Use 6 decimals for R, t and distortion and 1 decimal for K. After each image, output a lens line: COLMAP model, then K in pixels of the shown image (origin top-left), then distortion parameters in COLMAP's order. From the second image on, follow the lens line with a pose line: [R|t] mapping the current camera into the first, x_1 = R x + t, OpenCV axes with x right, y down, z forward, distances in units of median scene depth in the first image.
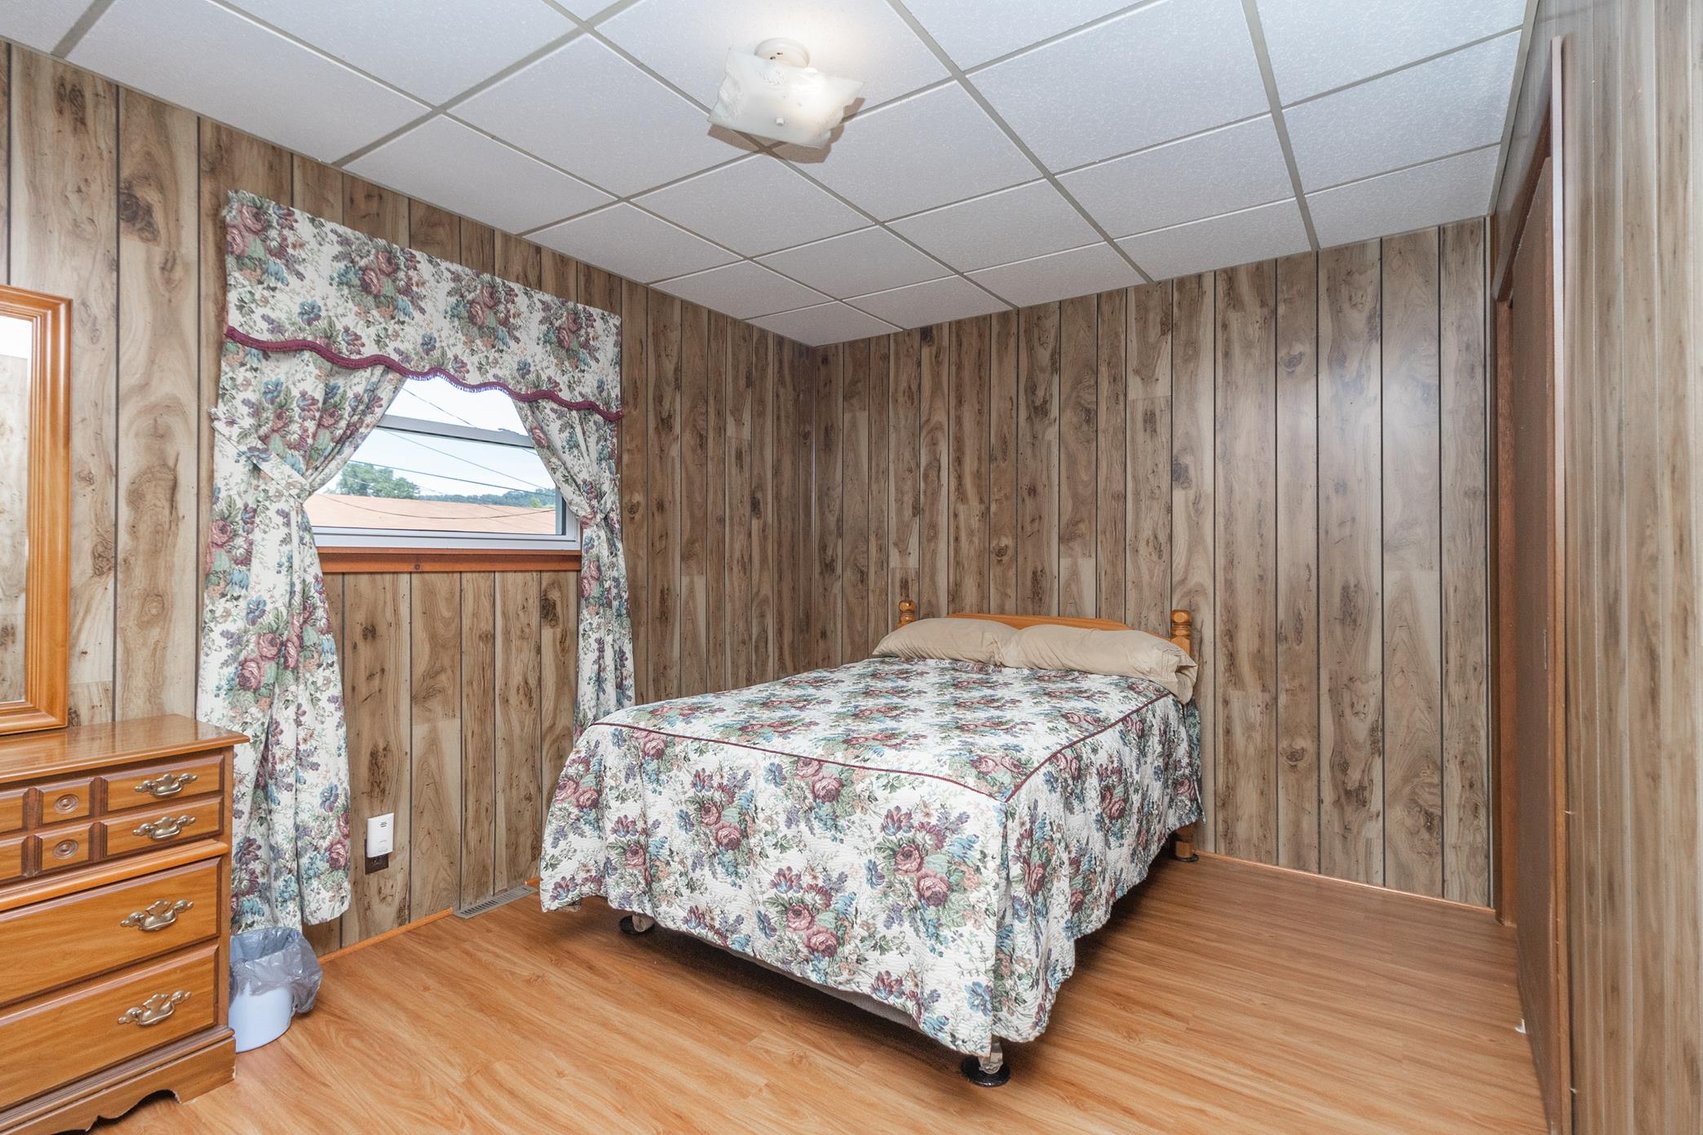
lens RADIAL K [[790.3, 0, 860.9], [0, 790.3, 515.3], [0, 0, 1]] dist [-0.003596, 0.000111]
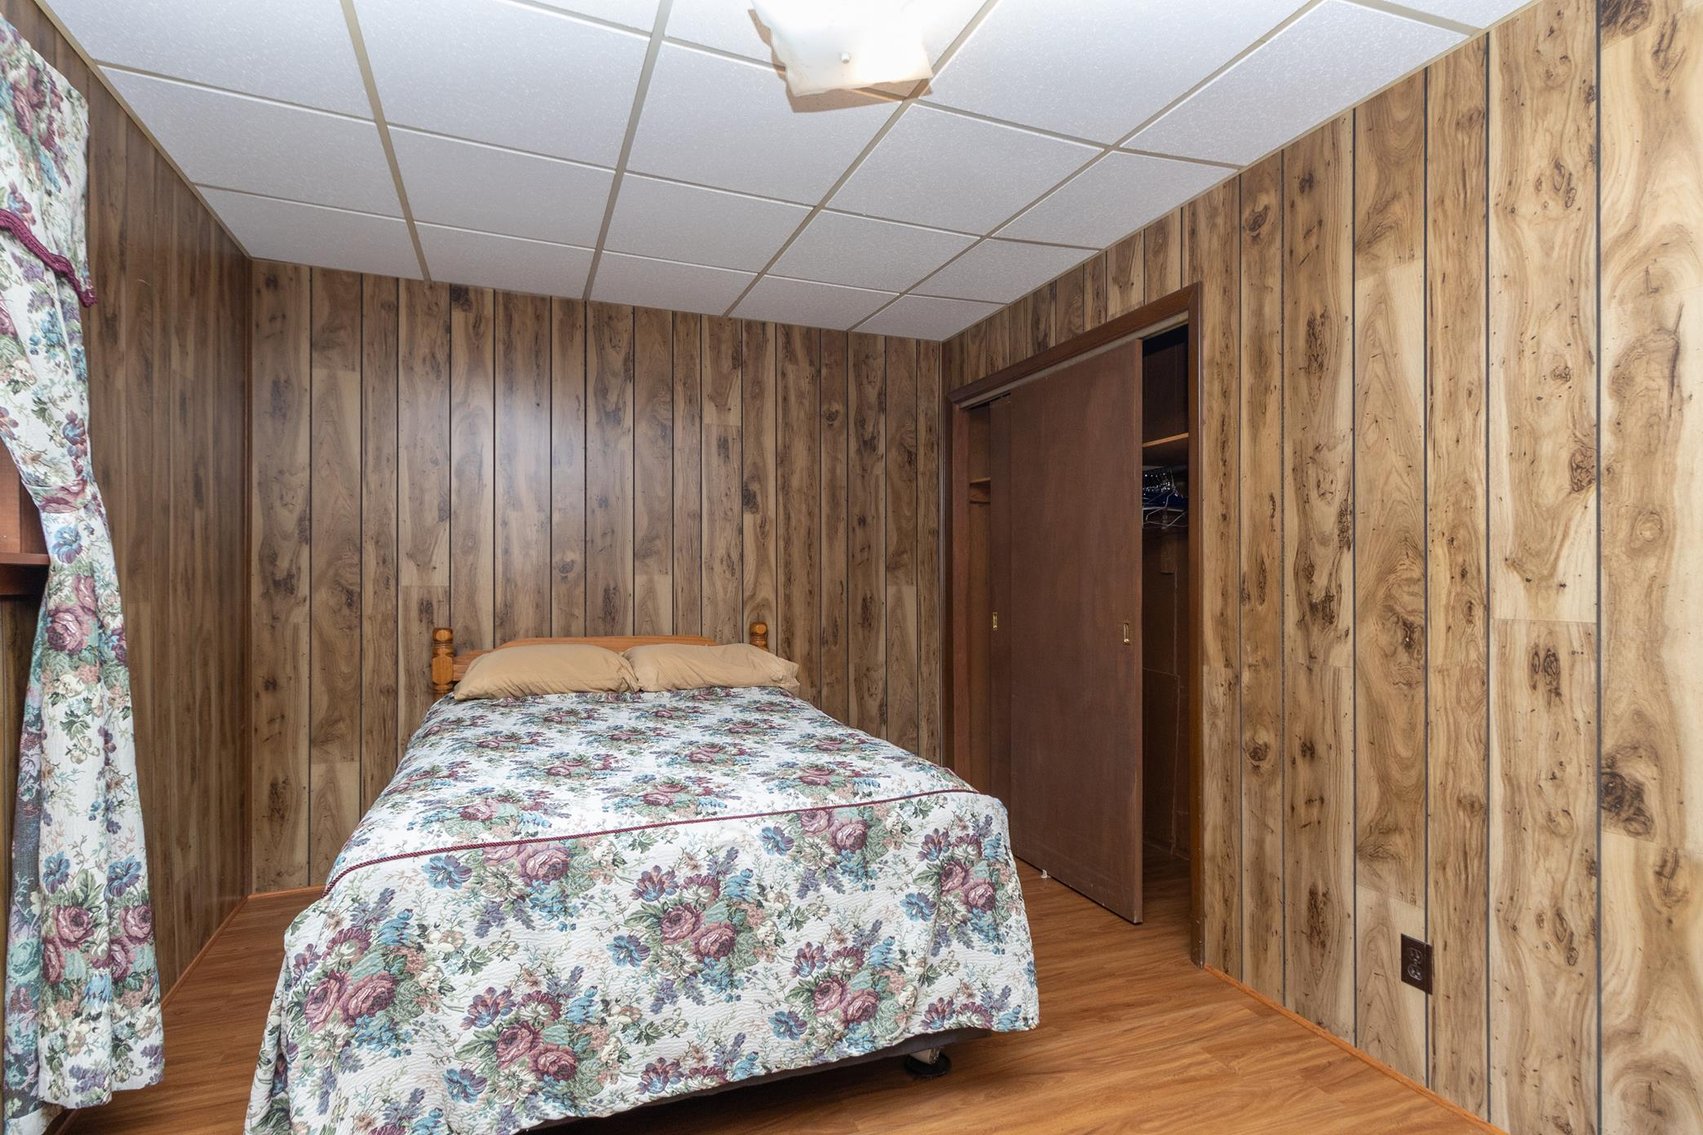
lens RADIAL K [[777.7, 0, 833.3], [0, 777.7, 548.3], [0, 0, 1]] dist [0.003262, 0.000612]
pose [[0.576161, 0.032949, 0.816672, -0.498449], [-0.050766, 0.998701, -0.004478, 0.017837], [-0.815758, -0.038879, 0.577085, 0.334766]]
